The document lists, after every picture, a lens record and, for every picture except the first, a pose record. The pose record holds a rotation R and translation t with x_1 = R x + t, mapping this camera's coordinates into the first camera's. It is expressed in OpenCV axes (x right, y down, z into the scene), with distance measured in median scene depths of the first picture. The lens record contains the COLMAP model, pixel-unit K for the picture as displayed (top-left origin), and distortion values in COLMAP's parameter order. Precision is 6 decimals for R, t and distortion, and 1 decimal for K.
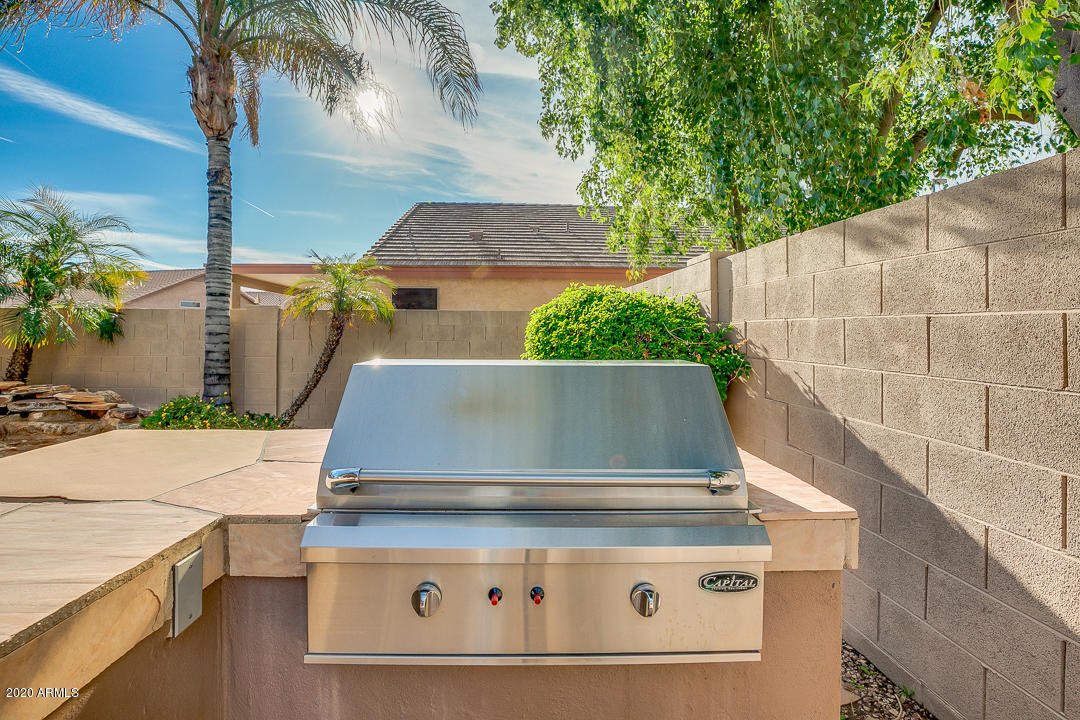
lens RADIAL K [[516.7, 0, 543.3], [0, 516.7, 321.4], [0, 0, 1]] dist [-0.029069, 0.000701]
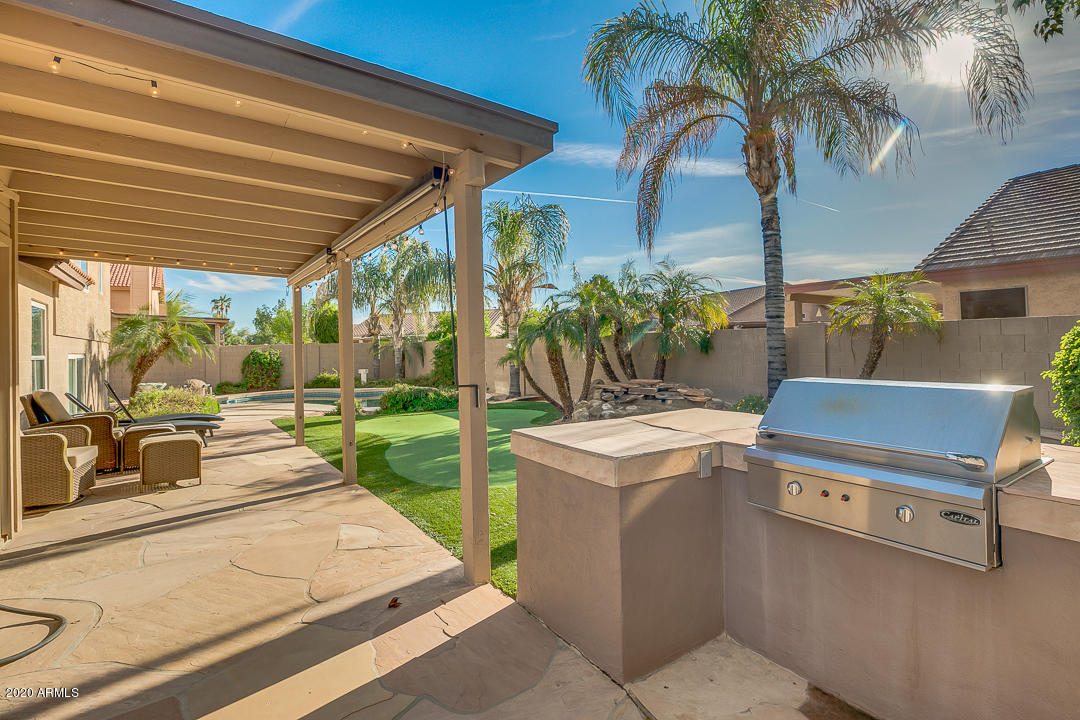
lens RADIAL K [[514.1, 0, 538.1], [0, 514.1, 329.8], [0, 0, 1]] dist [-0.001266, 0.000710]
pose [[0.505280, -0.042643, -0.861901, 0.159517], [0.046413, 0.998676, -0.022201, -0.019589], [0.861706, -0.028786, 0.506590, -0.146130]]
